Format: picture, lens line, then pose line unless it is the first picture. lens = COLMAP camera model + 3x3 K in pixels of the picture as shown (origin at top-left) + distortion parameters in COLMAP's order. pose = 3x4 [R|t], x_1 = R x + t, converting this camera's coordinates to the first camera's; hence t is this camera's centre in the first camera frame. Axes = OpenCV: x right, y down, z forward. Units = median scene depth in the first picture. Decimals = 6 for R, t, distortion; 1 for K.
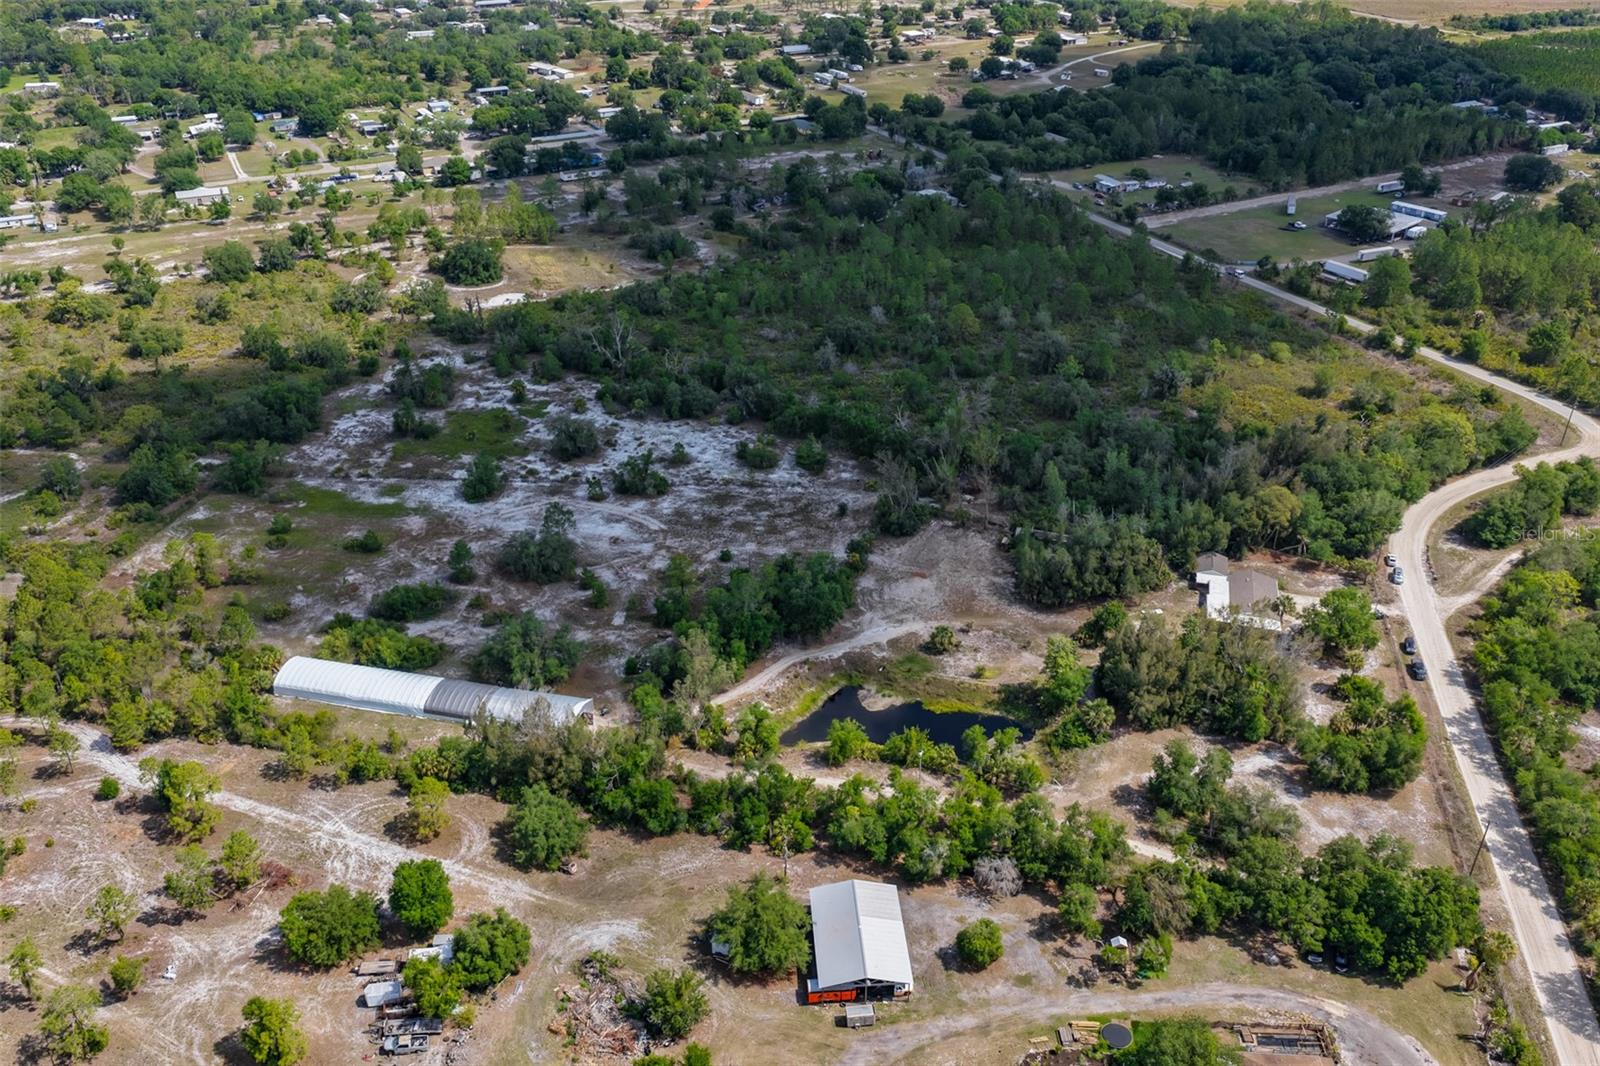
lens RADIAL K [[1329.5, 0, 803.1], [0, 1329.5, 531.0], [0, 0, 1]] dist [-0.017523, 0.042420]
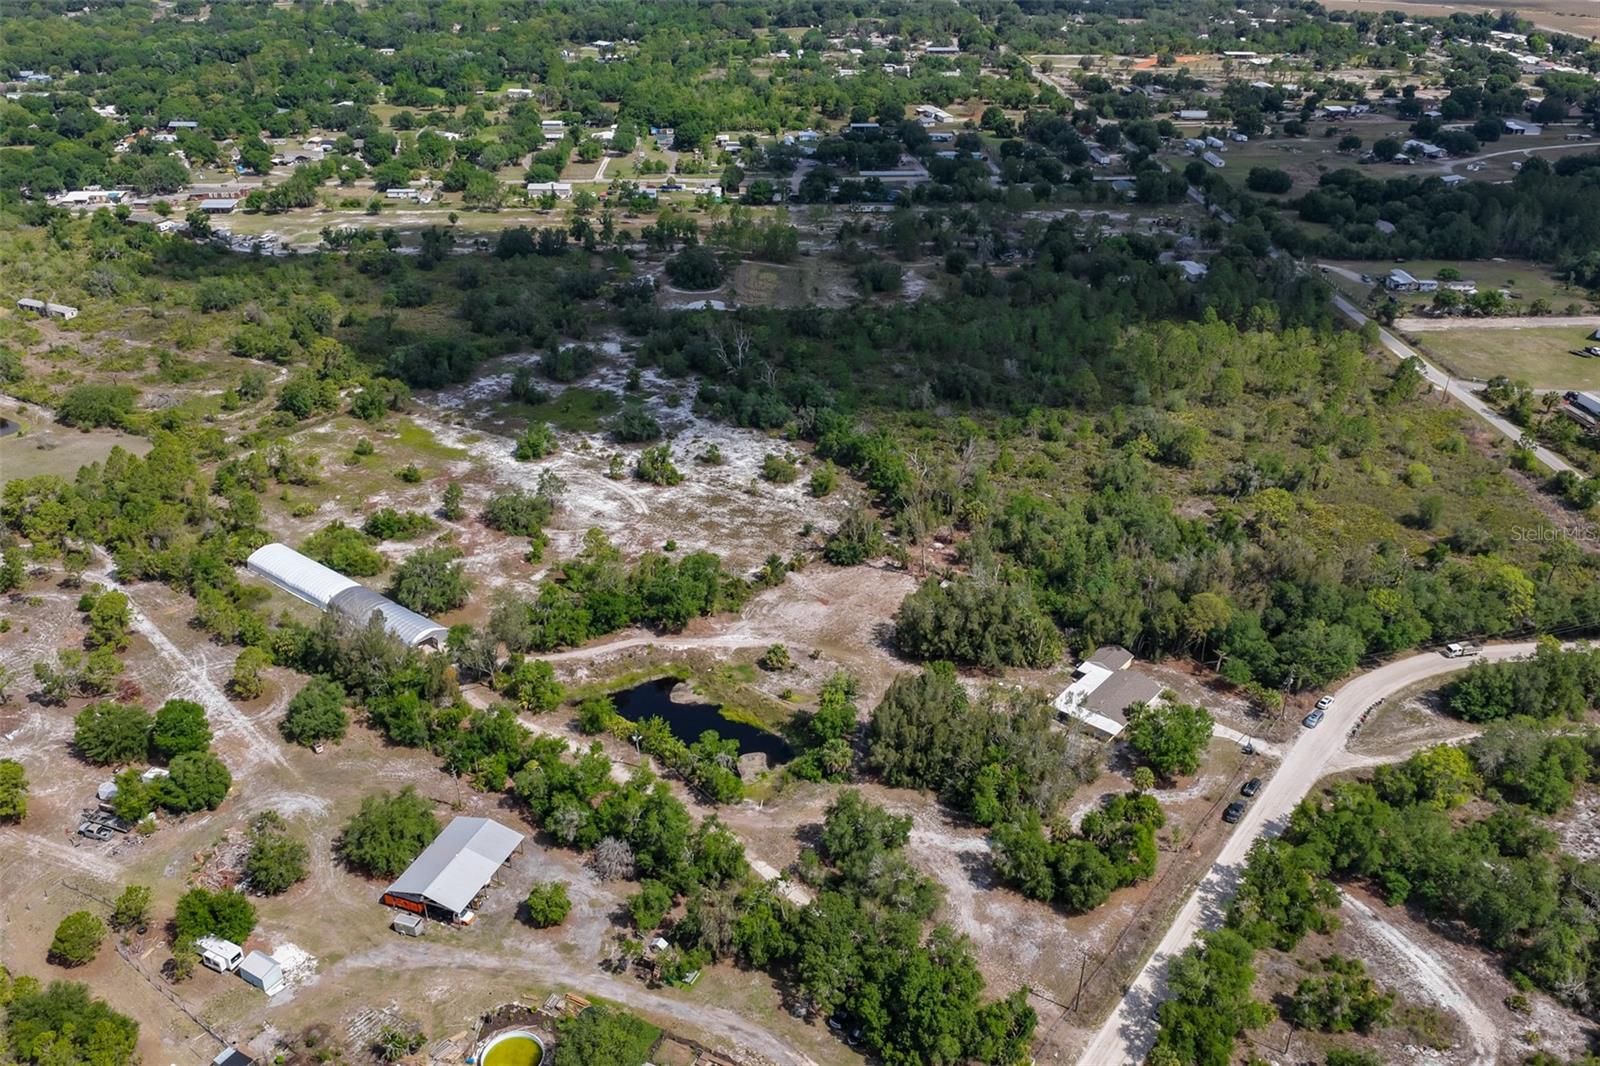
lens RADIAL K [[1329.5, 0, 804.7], [0, 1329.5, 535.6], [0, 0, 1]] dist [-0.017523, 0.042420]
pose [[0.907588, 0.198881, -0.369770, 0.428270], [-0.211570, 0.977342, 0.006373, -0.019028], [0.362659, 0.072448, 0.929101, 0.040407]]
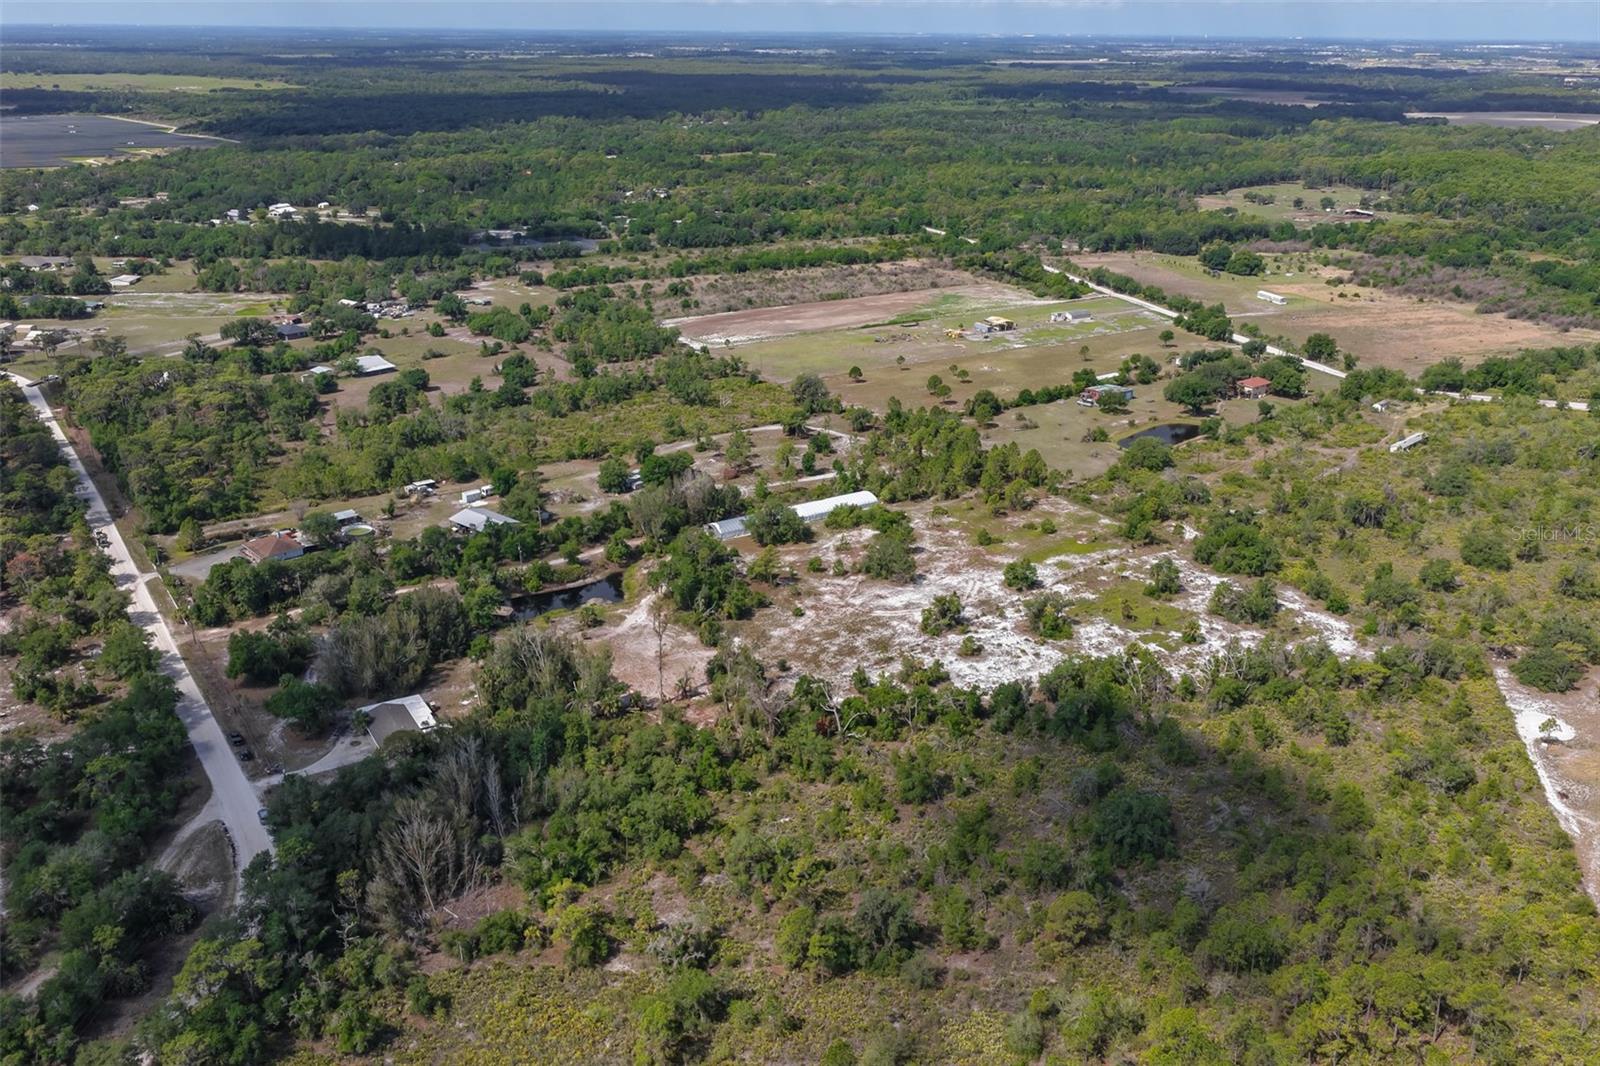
lens RADIAL K [[1329.5, 0, 801.0], [0, 1329.5, 527.6], [0, 0, 1]] dist [-0.017523, 0.042420]
pose [[-0.698446, 0.240409, -0.674075, 0.736681], [-0.369553, 0.685440, 0.627377, -0.793282], [0.612865, 0.687296, -0.389899, 1.403325]]
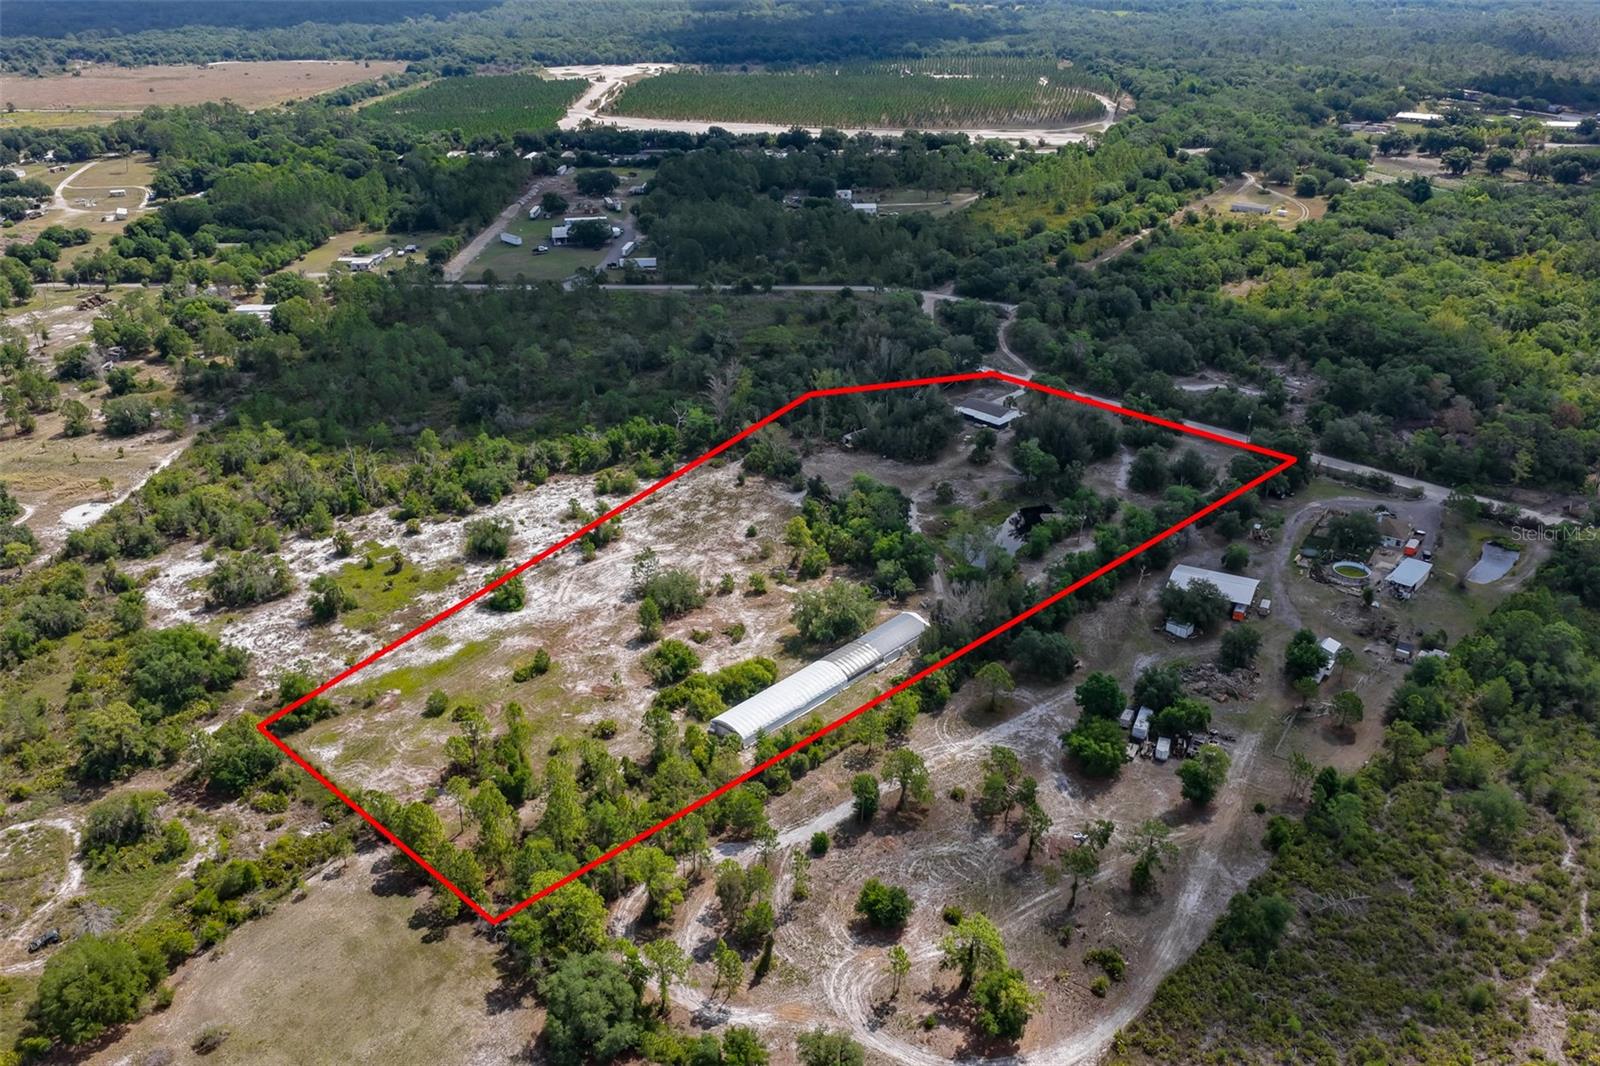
lens RADIAL K [[1329.5, 0, 801.4], [0, 1329.5, 536.0], [0, 0, 1]] dist [-0.017523, 0.042420]
pose [[0.511323, -0.383431, 0.769109, -0.927487], [0.436034, 0.886951, 0.152294, -0.135835], [-0.740556, 0.257486, 0.620707, 0.233271]]
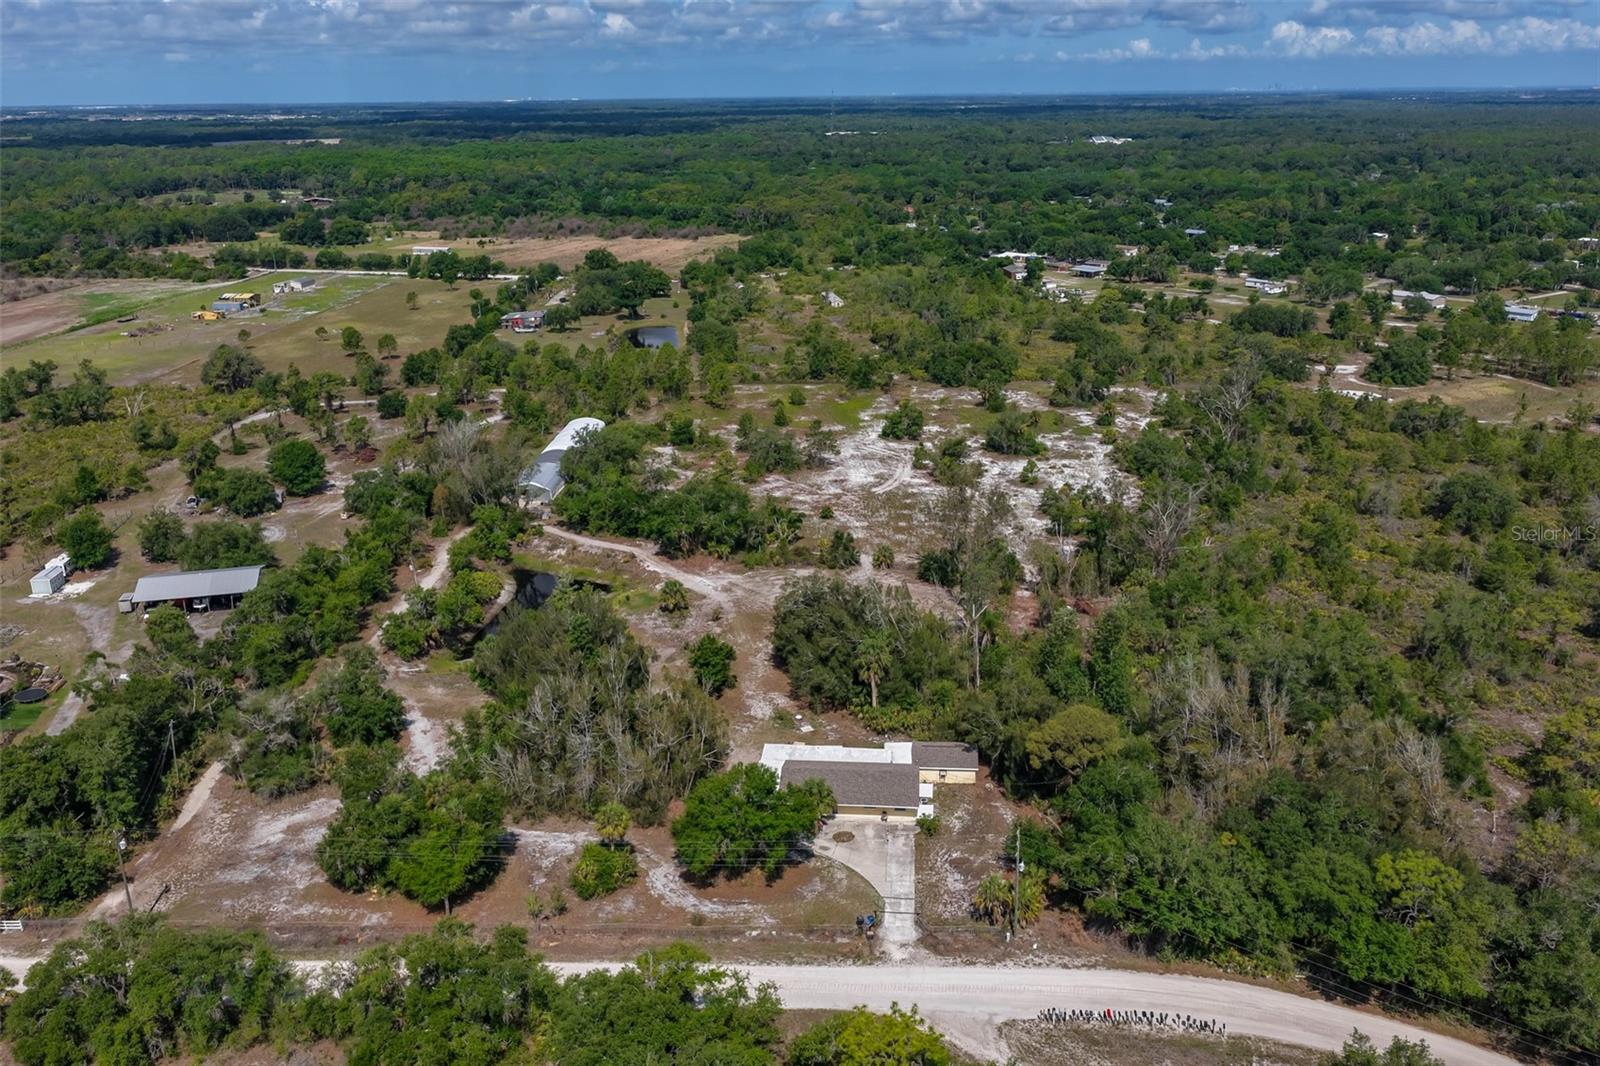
lens RADIAL K [[1329.5, 0, 806.8], [0, 1329.5, 529.5], [0, 0, 1]] dist [-0.017523, 0.042420]
pose [[0.171822, 0.300417, -0.938204, 0.785370], [-0.480138, 0.857132, 0.186525, -0.133408], [0.860200, 0.418419, 0.291516, 0.714745]]
